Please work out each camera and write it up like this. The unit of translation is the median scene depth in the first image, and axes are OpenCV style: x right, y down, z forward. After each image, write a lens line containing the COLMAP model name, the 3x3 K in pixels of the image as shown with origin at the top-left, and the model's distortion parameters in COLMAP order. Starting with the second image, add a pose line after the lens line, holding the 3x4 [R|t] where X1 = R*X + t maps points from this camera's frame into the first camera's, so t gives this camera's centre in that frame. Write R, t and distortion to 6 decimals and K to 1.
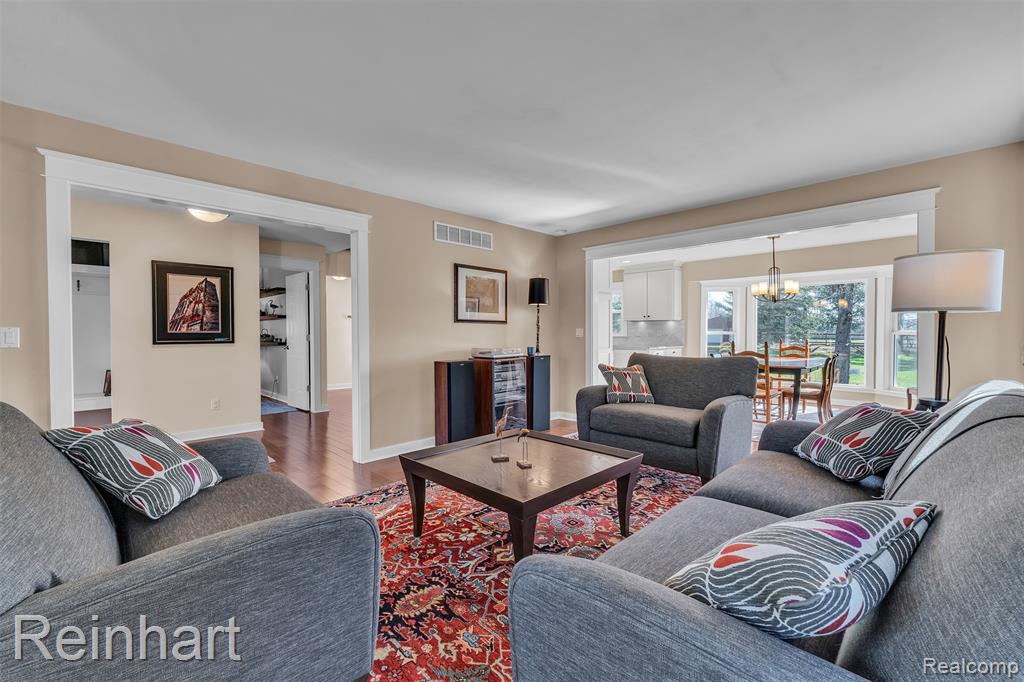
lens RADIAL K [[436.1, 0, 512.0], [0, 436.1, 341.0], [0, 0, 1]] dist [0.002896, 0.000421]
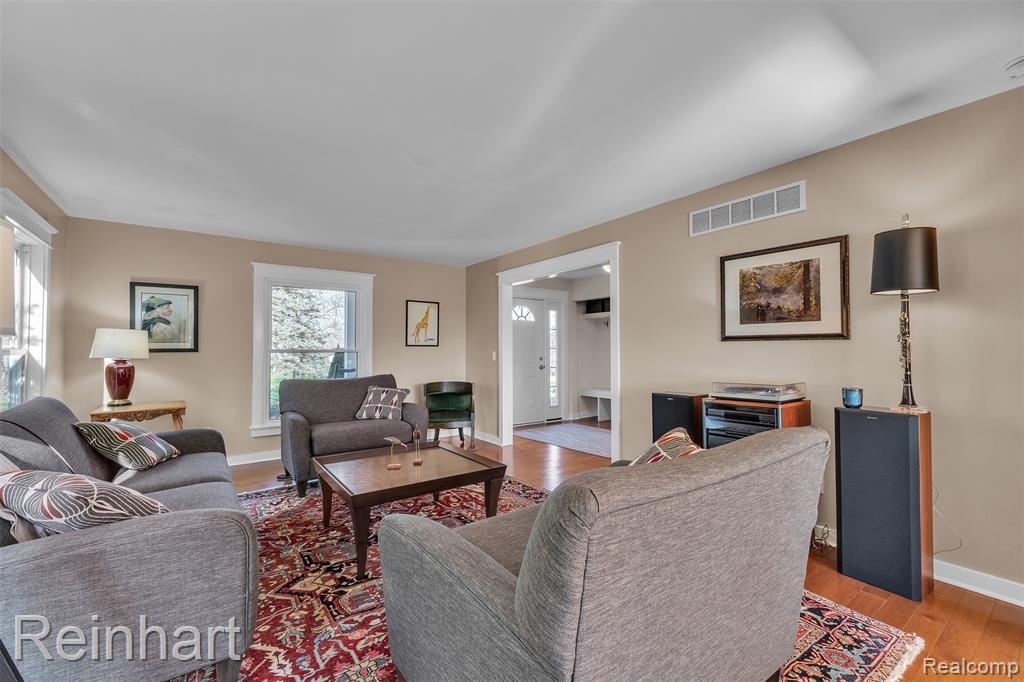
lens RADIAL K [[436.1, 0, 512.0], [0, 436.1, 341.0], [0, 0, 1]] dist [0.002896, 0.000421]
pose [[-0.158866, -0.017182, -0.987151, 0.602692], [-0.010056, 0.999825, -0.015785, -0.027691], [0.987249, 0.007419, -0.159011, 0.766236]]
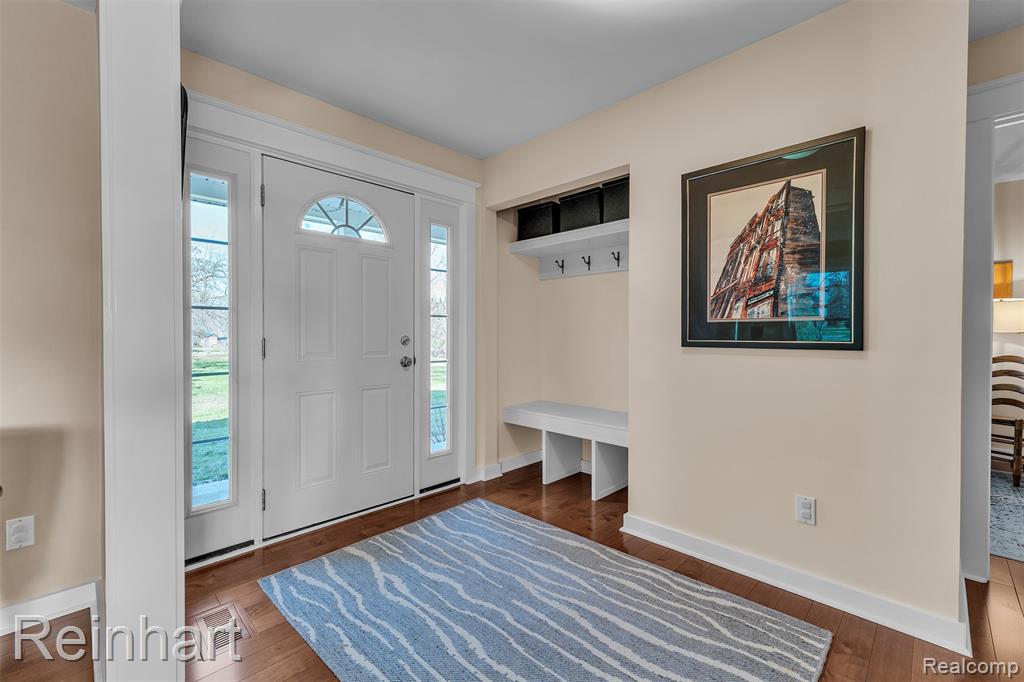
lens RADIAL K [[436.1, 0, 512.0], [0, 436.1, 341.0], [0, 0, 1]] dist [0.002896, 0.000421]
pose [[0.008471, 0.018368, -0.999795, -0.314815], [-0.016752, 0.999694, 0.018224, -0.004057], [0.999824, 0.016594, 0.008776, 0.766937]]
